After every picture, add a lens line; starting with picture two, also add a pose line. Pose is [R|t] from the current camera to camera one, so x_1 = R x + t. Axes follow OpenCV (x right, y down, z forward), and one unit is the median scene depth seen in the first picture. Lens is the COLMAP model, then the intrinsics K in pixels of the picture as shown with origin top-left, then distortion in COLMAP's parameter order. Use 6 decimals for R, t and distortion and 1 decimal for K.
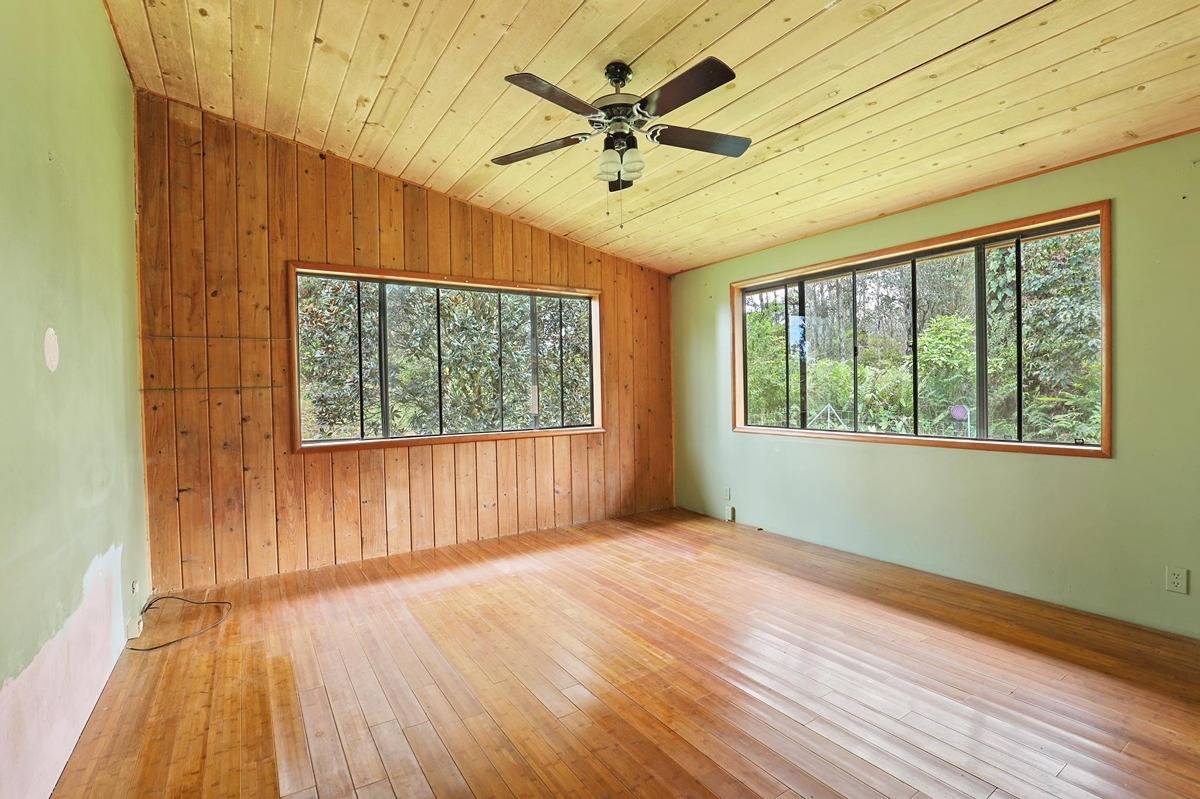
lens RADIAL K [[538.2, 0, 600.4], [0, 538.2, 400.2], [0, 0, 1]] dist [-0.029229, 0.004361]
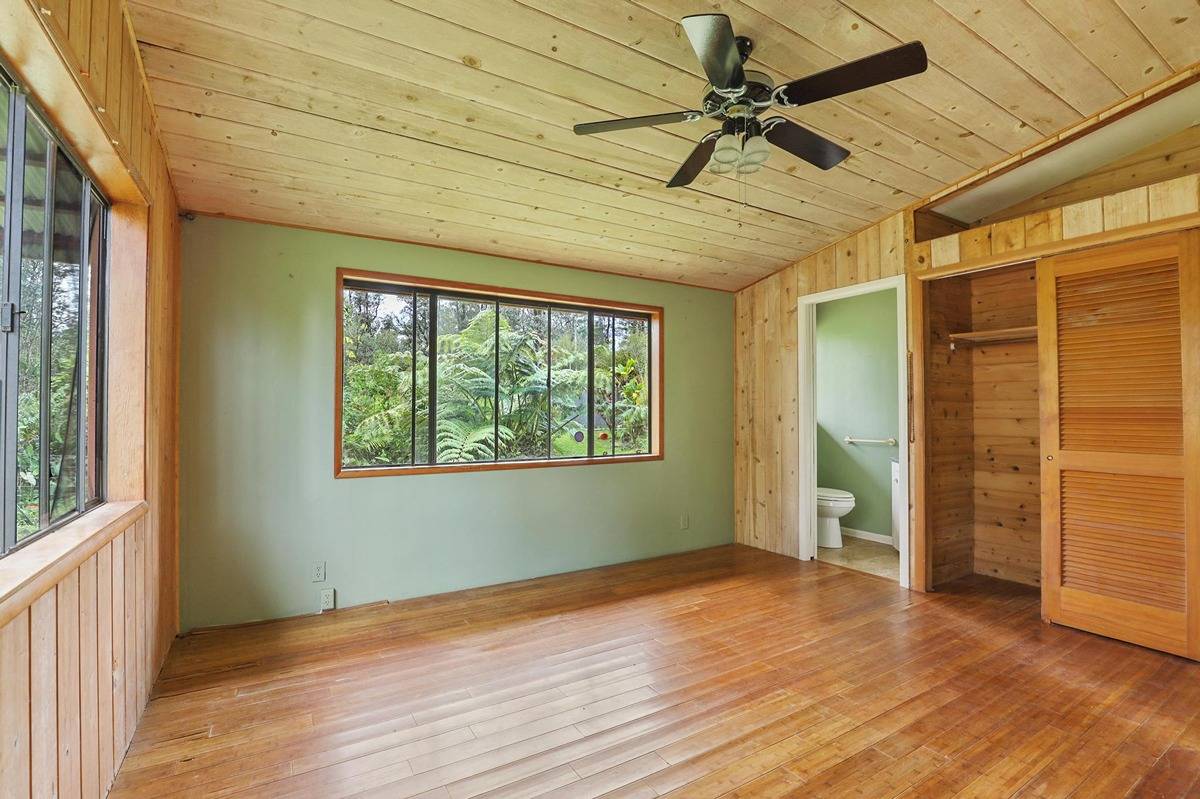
lens RADIAL K [[538.2, 0, 596.3], [0, 538.2, 401.8], [0, 0, 1]] dist [-0.029229, 0.004361]
pose [[0.056970, 0.036205, 0.997719, -3.625624], [0.019337, 0.999115, -0.037360, -0.070766], [-0.998189, 0.021421, 0.056219, 5.256429]]
